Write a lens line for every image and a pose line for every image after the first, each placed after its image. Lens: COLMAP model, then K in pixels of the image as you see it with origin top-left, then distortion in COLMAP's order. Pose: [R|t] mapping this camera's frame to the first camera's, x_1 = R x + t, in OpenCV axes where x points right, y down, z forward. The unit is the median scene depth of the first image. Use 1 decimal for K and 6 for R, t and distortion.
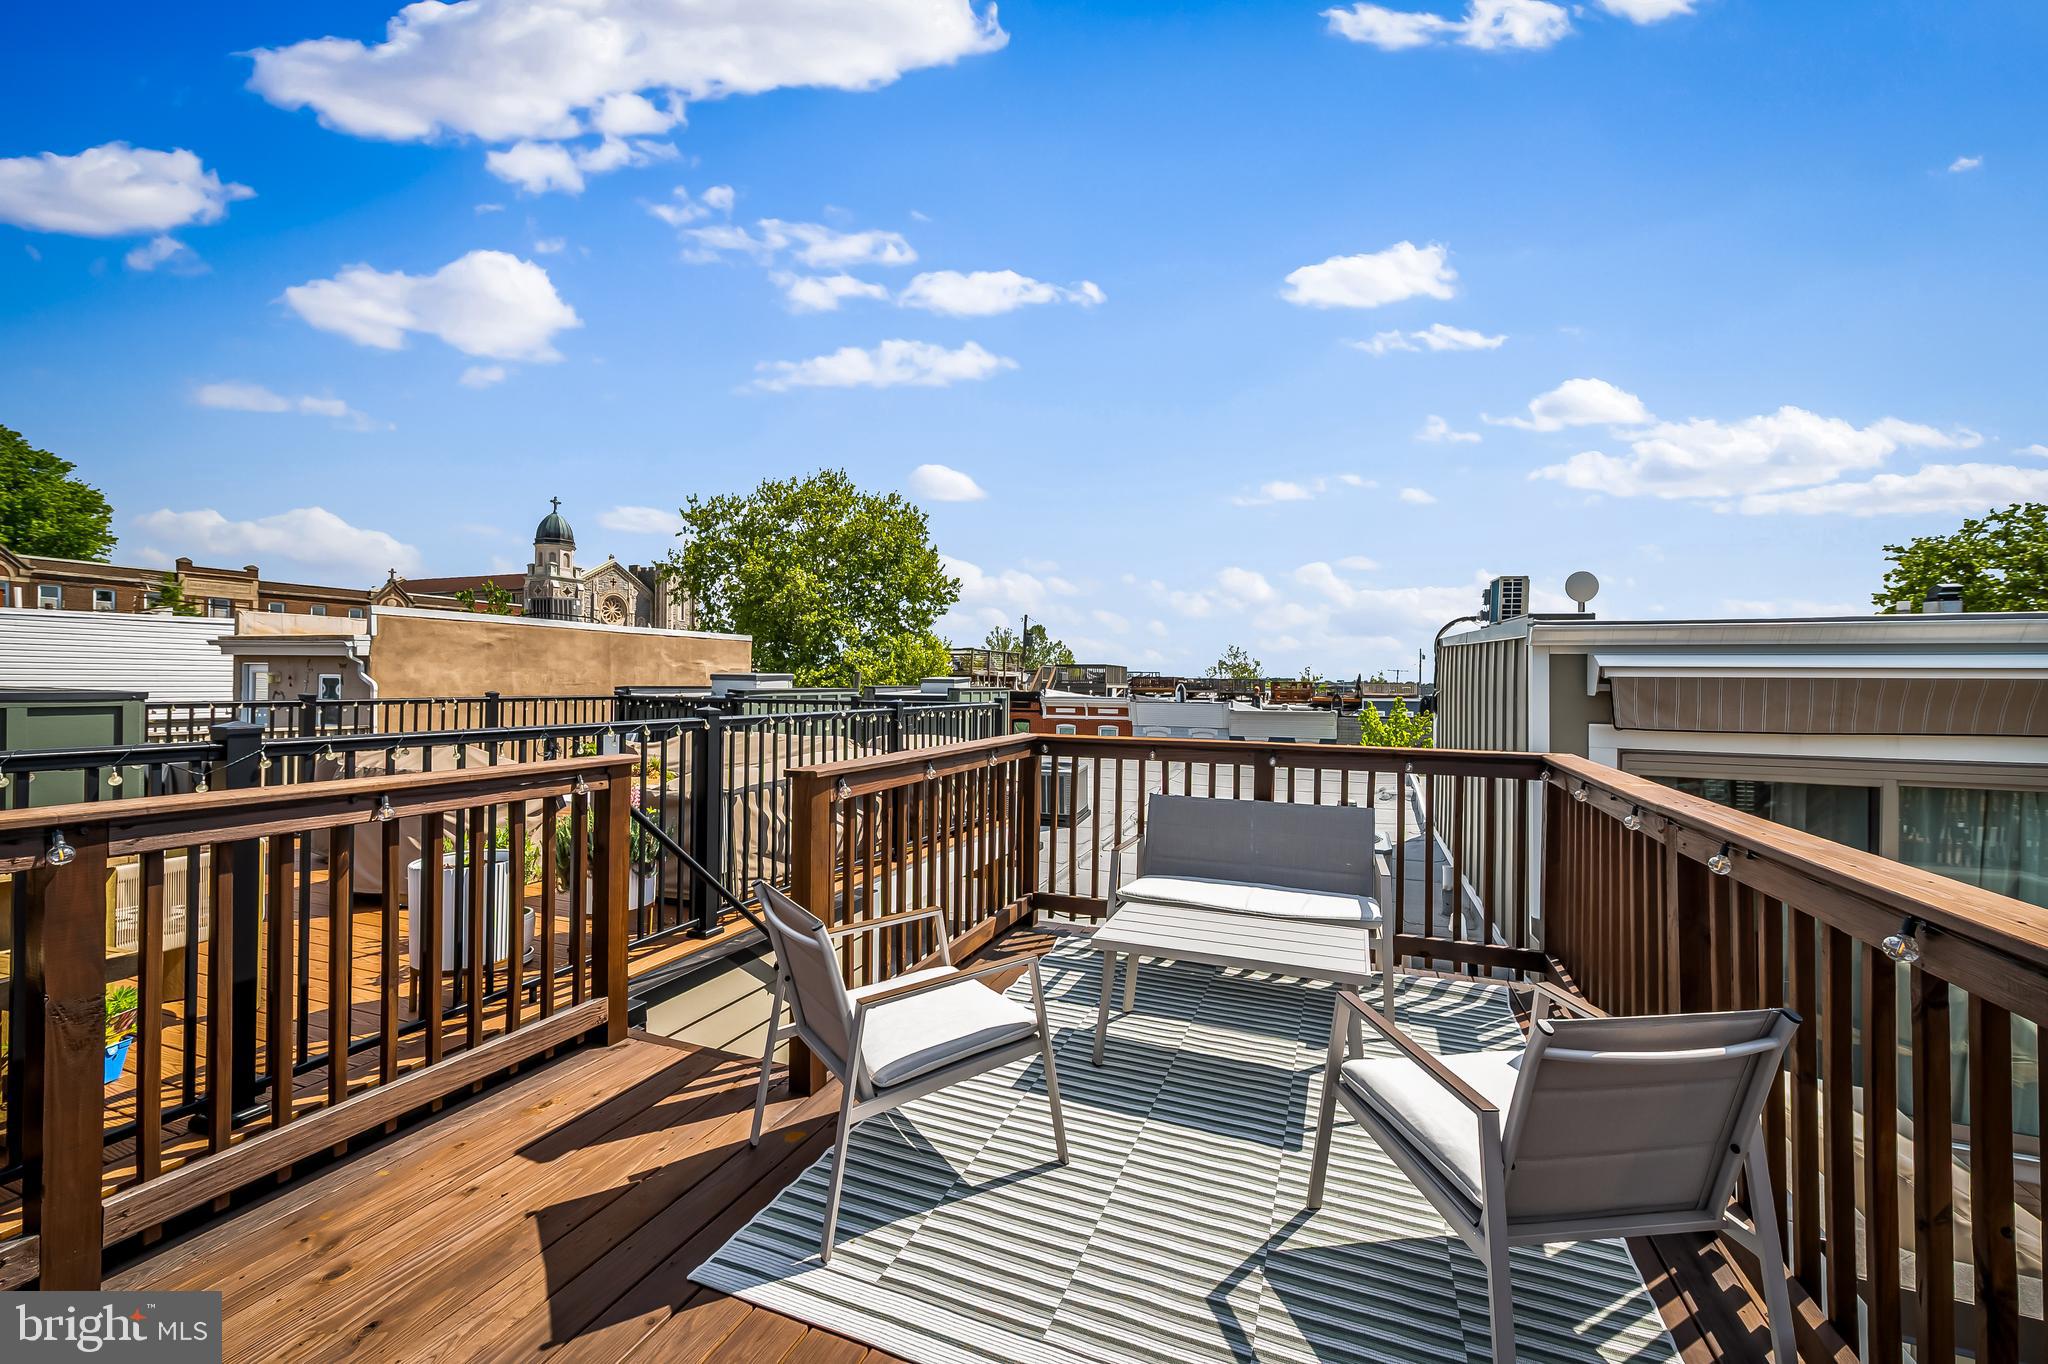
lens RADIAL K [[813.6, 0, 1027.3], [0, 813.6, 670.4], [0, 0, 1]] dist [0.009489, -0.000145]
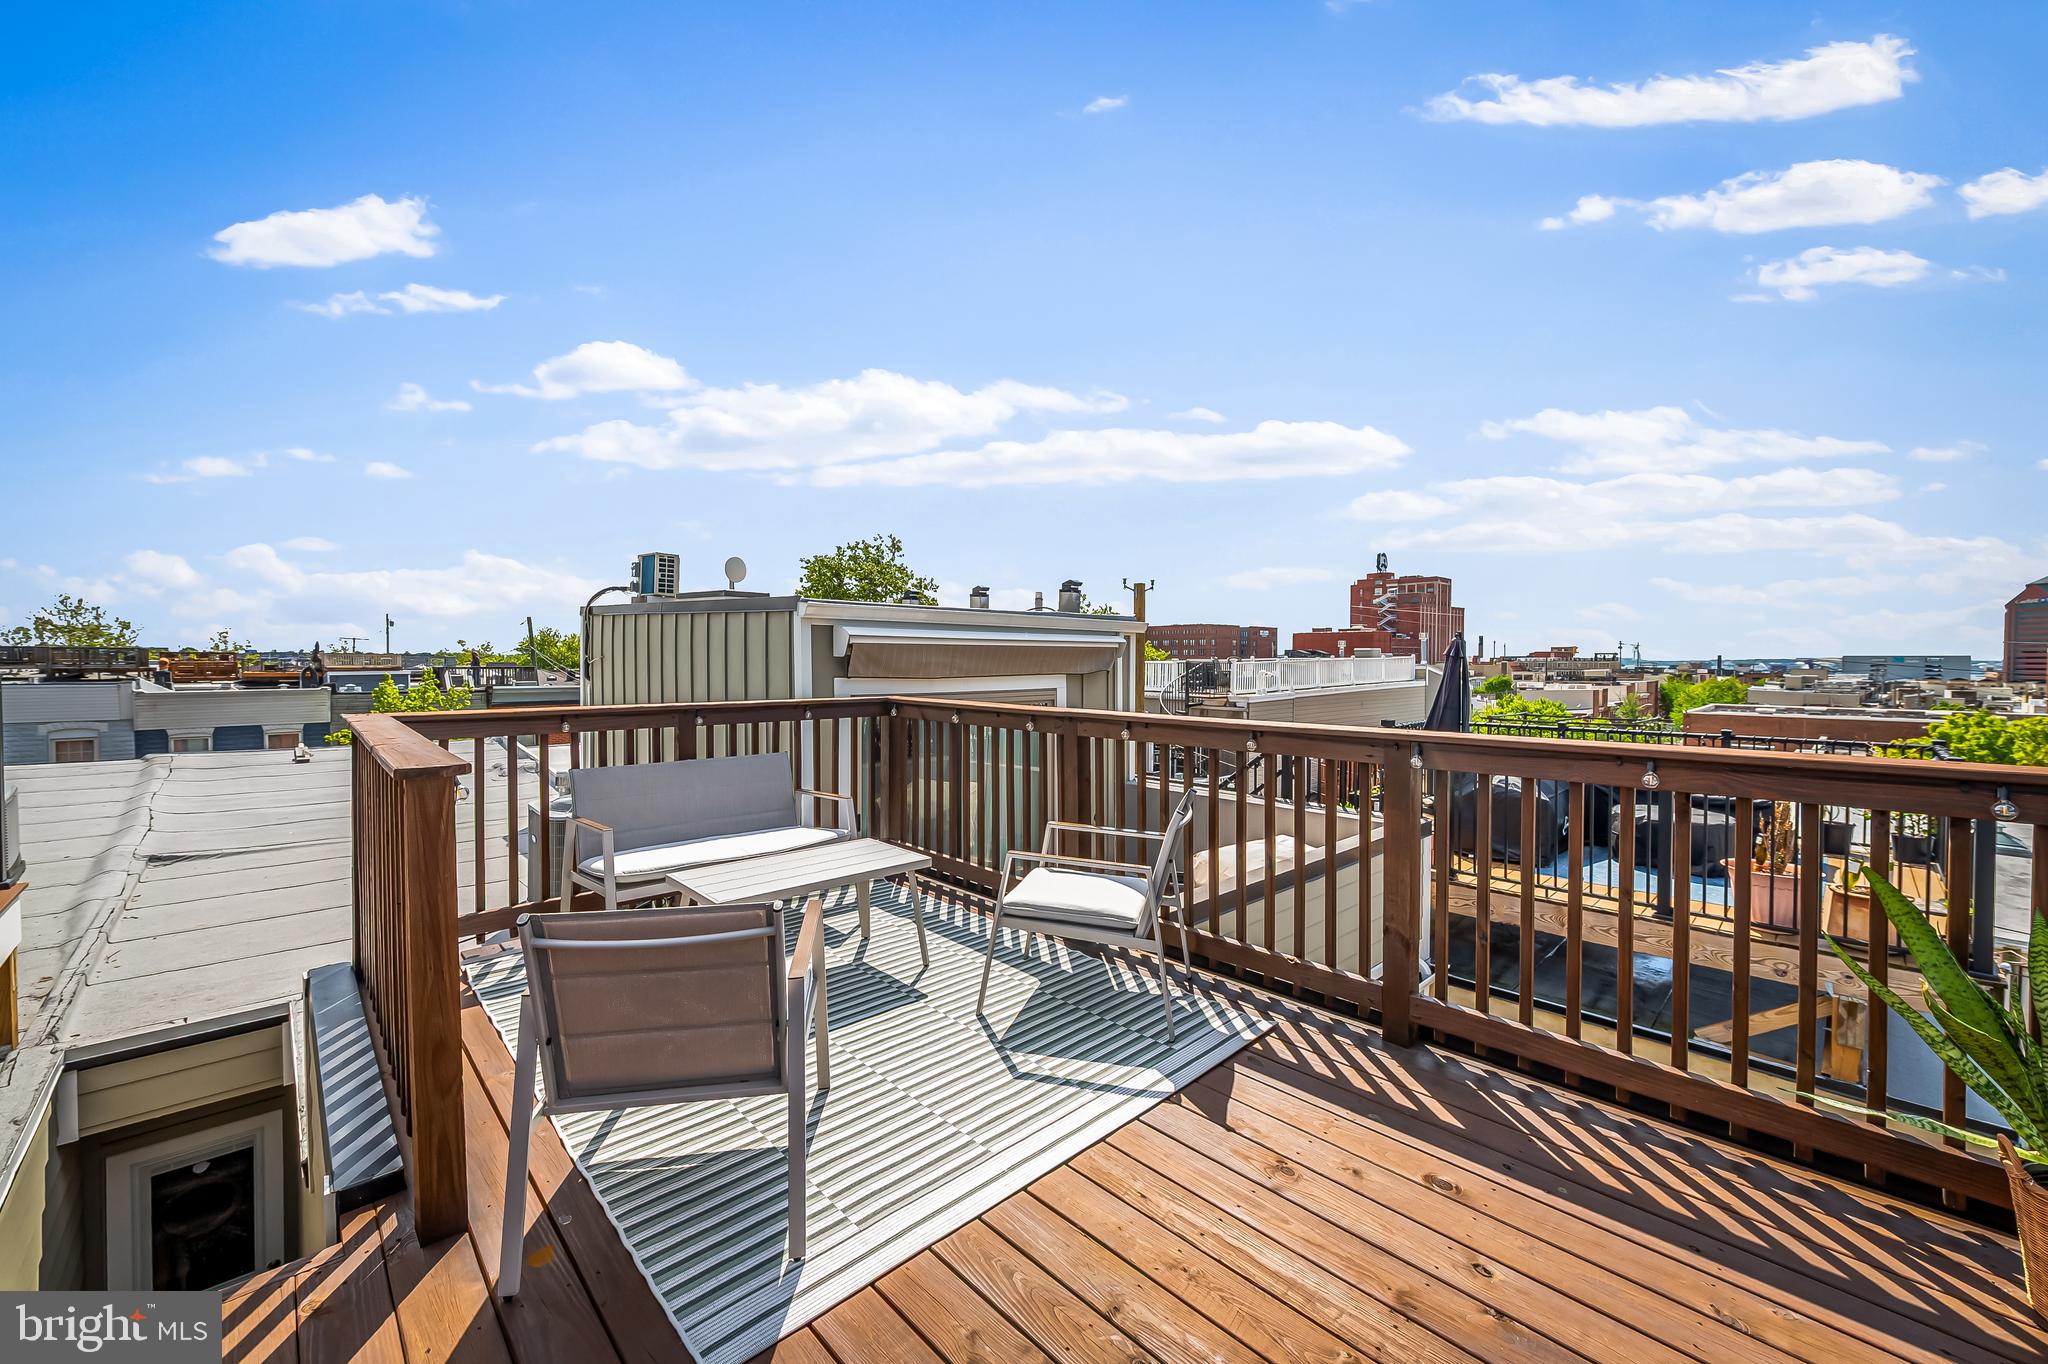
lens RADIAL K [[826.4, 0, 1029.7], [0, 826.4, 644.9], [0, 0, 1]] dist [0.005072, -0.000887]
pose [[0.394055, 0.007955, 0.919053, -0.248453], [-0.012127, 0.999920, -0.003456, 0.007195], [-0.919007, -0.009784, 0.394120, 0.098265]]
